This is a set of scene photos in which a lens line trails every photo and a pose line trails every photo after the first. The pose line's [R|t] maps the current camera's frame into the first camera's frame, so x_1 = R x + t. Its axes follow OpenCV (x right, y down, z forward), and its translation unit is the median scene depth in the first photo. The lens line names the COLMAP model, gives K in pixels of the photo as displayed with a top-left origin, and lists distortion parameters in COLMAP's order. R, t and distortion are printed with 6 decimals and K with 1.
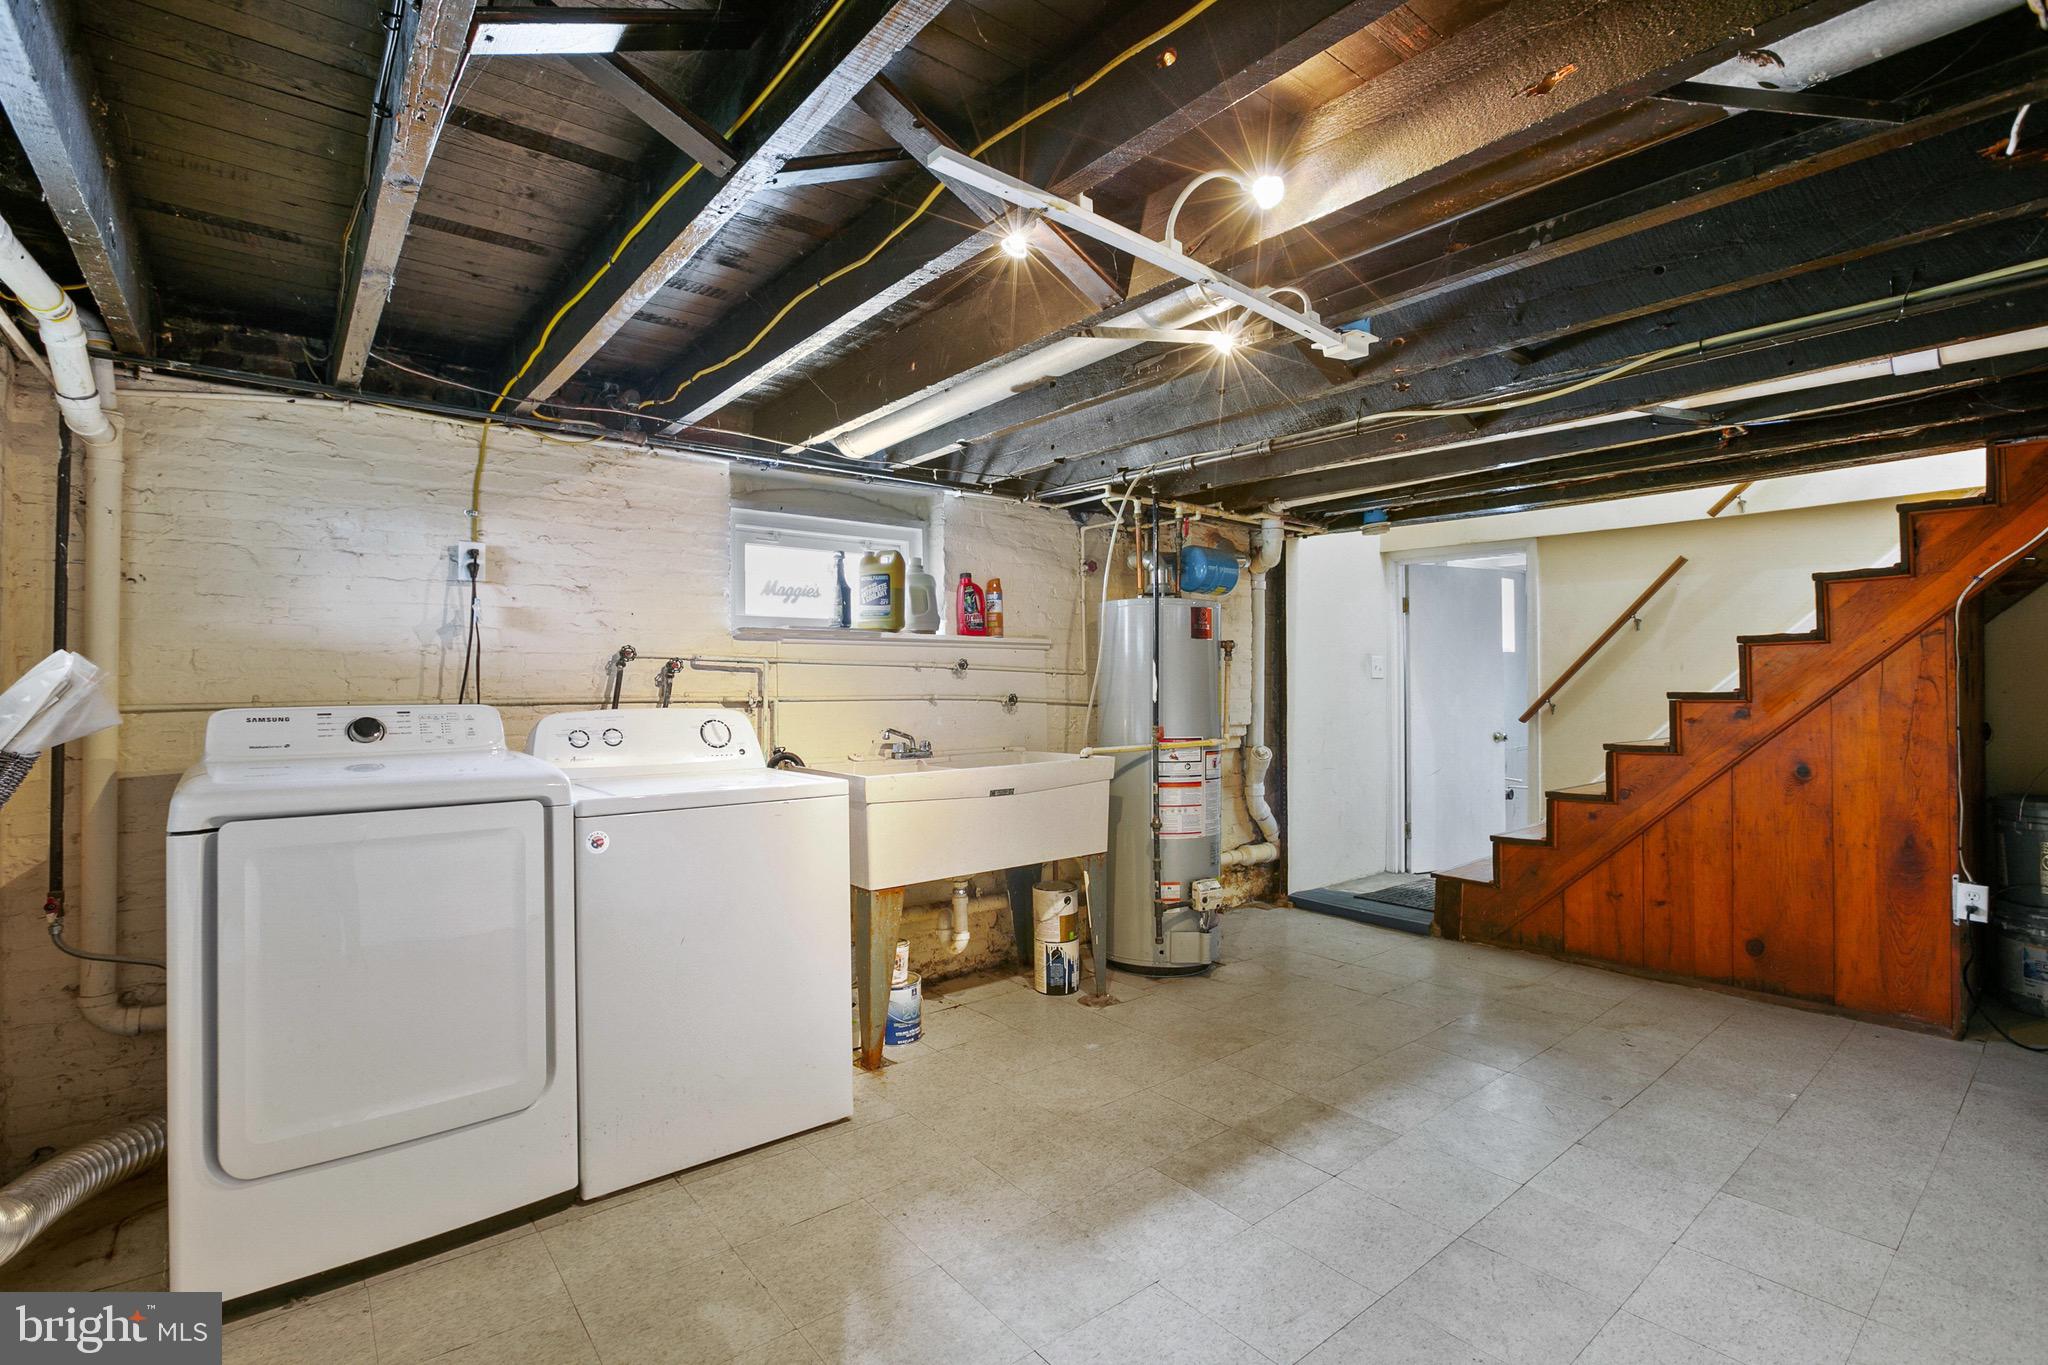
lens RADIAL K [[929.2, 0, 1024.0], [0, 929.2, 682.5], [0, 0, 1]] dist [-0.061387, 0.000062]
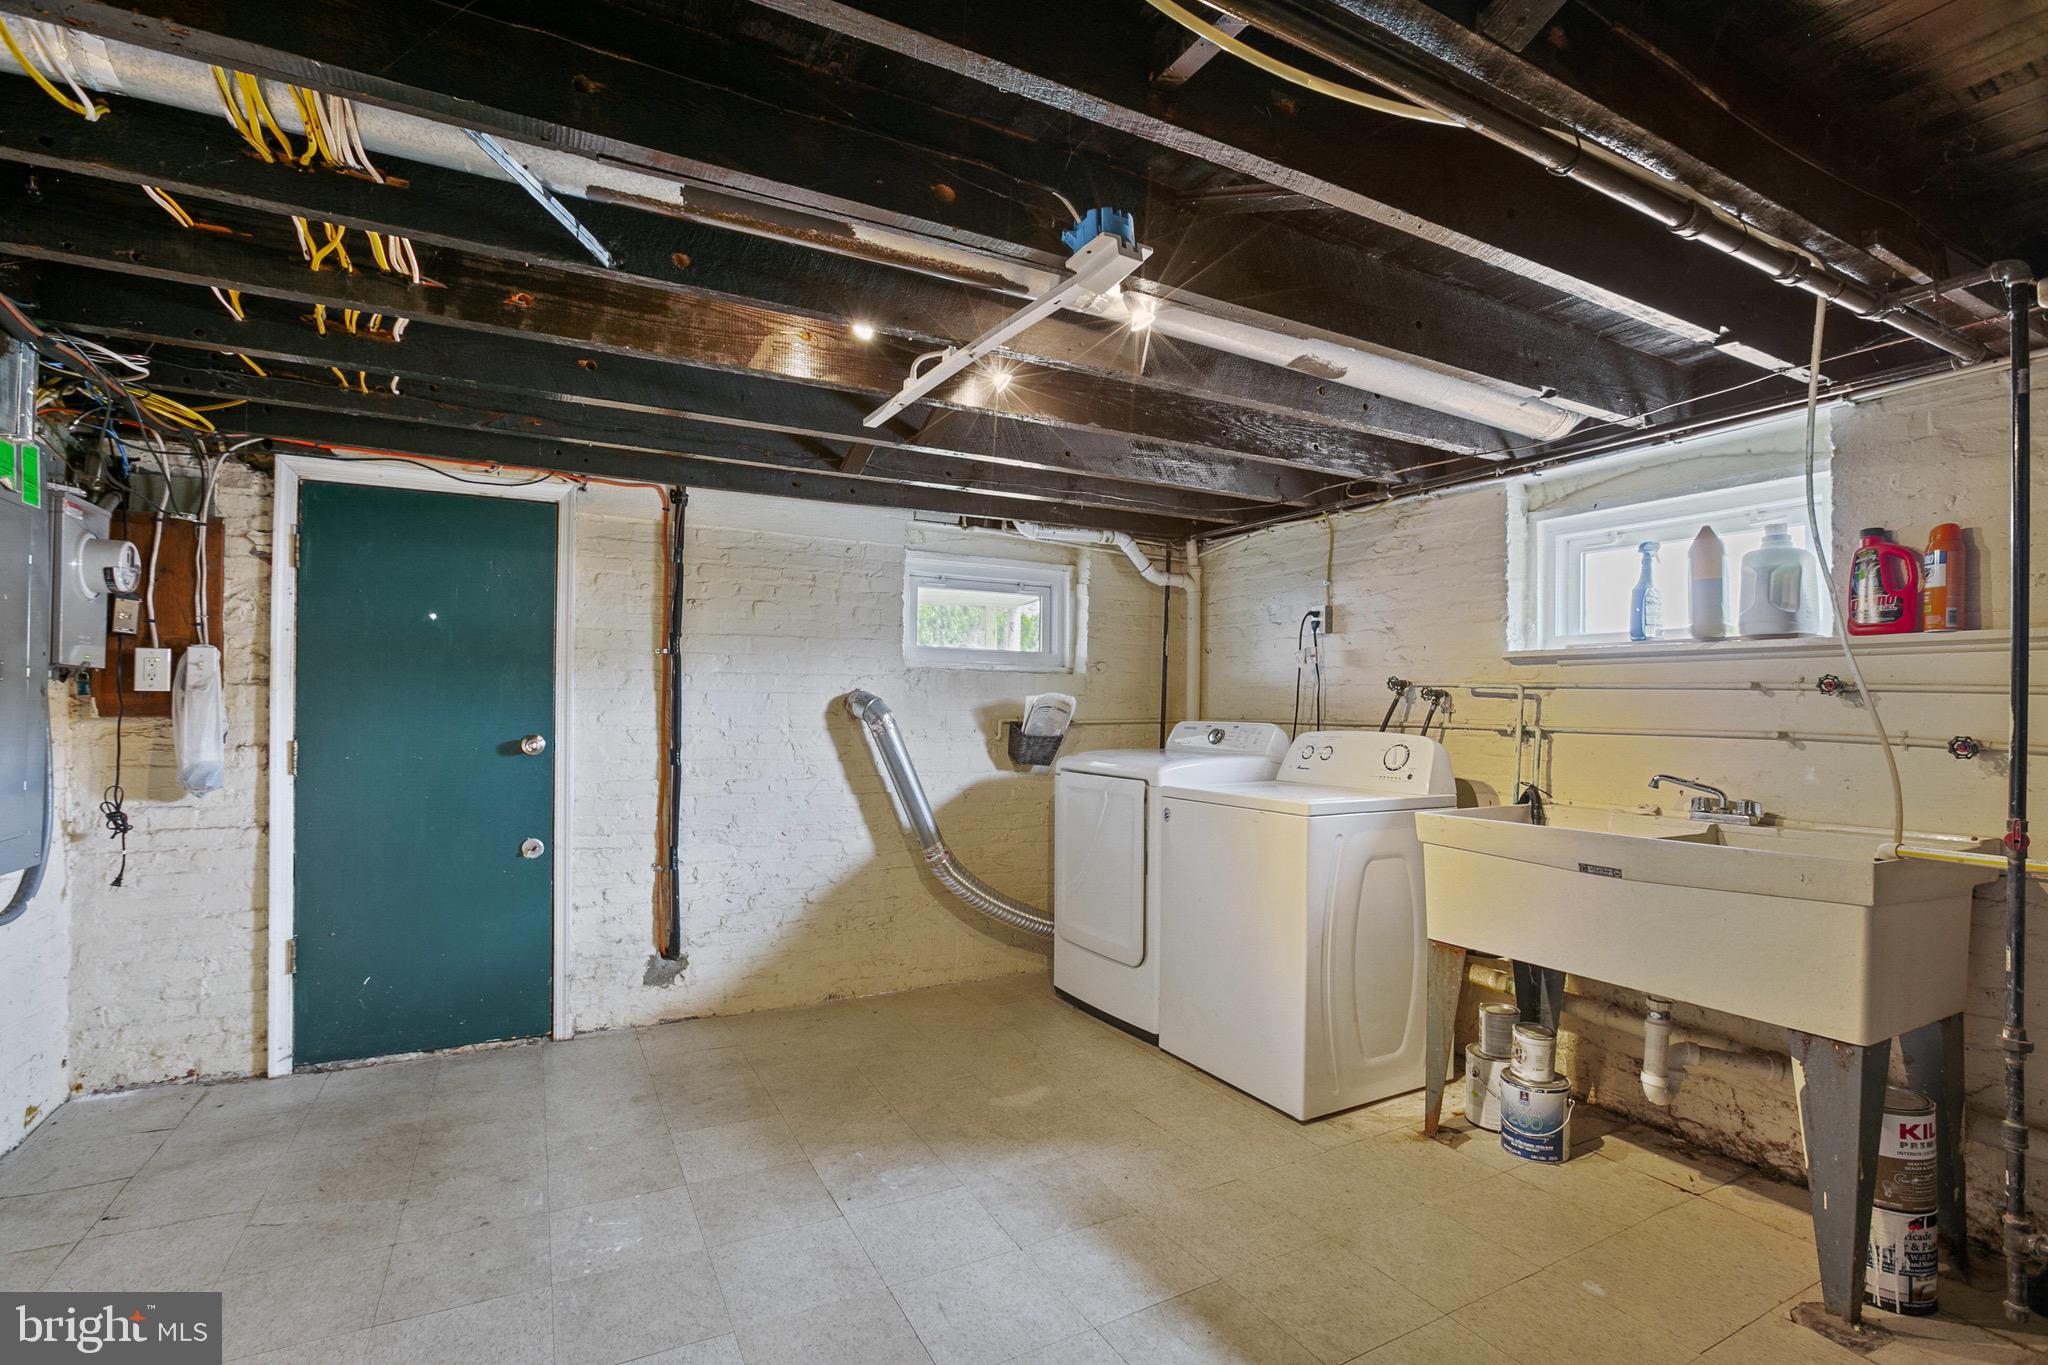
lens RADIAL K [[944.6, 0, 1022.4], [0, 944.6, 705.5], [0, 0, 1]] dist [-0.049961, 0.000070]
pose [[-0.195937, 0.001382, -0.980616, 0.837116], [-0.006337, 0.999976, 0.002675, -0.004380], [0.980596, 0.006738, -0.195924, 0.808244]]
